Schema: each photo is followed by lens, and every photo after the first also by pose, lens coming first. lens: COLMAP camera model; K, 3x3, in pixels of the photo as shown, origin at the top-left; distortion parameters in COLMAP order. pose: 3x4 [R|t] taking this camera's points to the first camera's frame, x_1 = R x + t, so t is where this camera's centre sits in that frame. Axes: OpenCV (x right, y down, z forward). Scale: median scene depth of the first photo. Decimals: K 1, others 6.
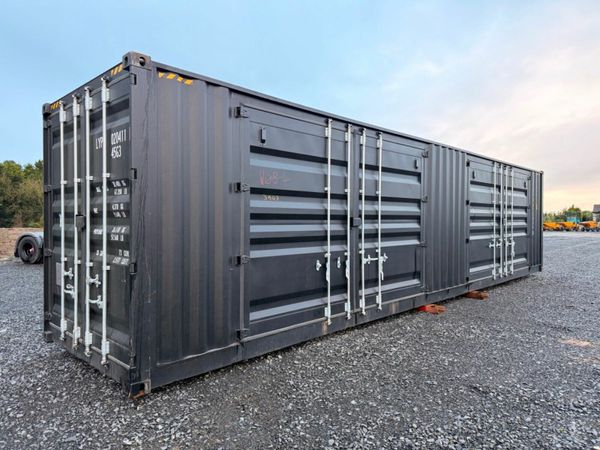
lens RADIAL K [[414.2, 0, 296.5], [0, 414.2, 223.4], [0, 0, 1]] dist [0.050054, -0.055897]
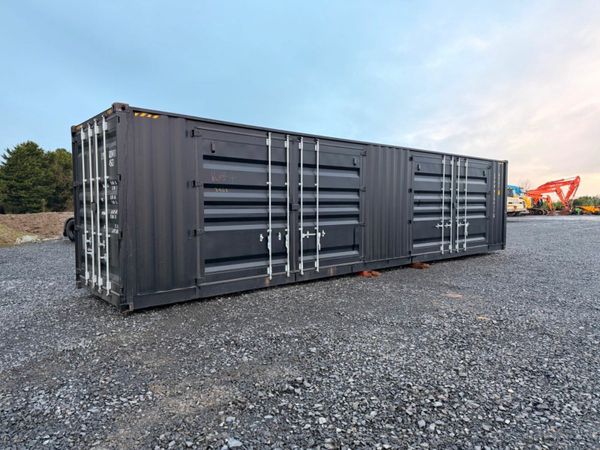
lens RADIAL K [[414.2, 0, 305.6], [0, 414.2, 228.3], [0, 0, 1]] dist [0.050054, -0.055897]
pose [[0.997049, 0.001430, -0.076749, 0.296122], [0.002358, 0.998784, 0.049242, 0.000487], [0.076726, -0.049278, 0.995834, -0.372776]]
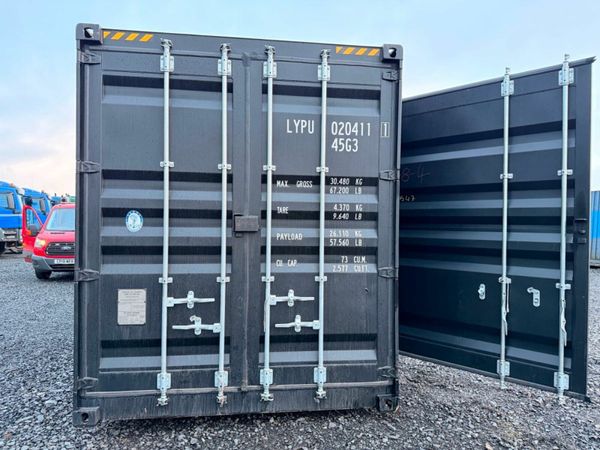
lens RADIAL K [[414.2, 0, 312.7], [0, 414.2, 222.0], [0, 0, 1]] dist [0.050054, -0.055897]
pose [[0.792246, 0.004951, -0.610181, 0.566654], [-0.017211, 0.999751, -0.014234, 0.000697], [0.609958, 0.021779, 0.792134, 0.652796]]
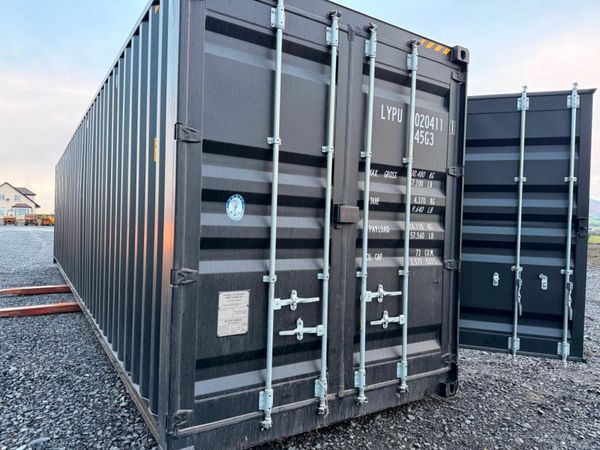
lens RADIAL K [[414.2, 0, 299.6], [0, 414.2, 223.7], [0, 0, 1]] dist [0.050054, -0.055897]
pose [[0.973861, 0.030180, -0.225129, 0.207574], [-0.033262, 0.999398, -0.009910, 0.015525], [0.224695, 0.017139, 0.974278, 0.529637]]
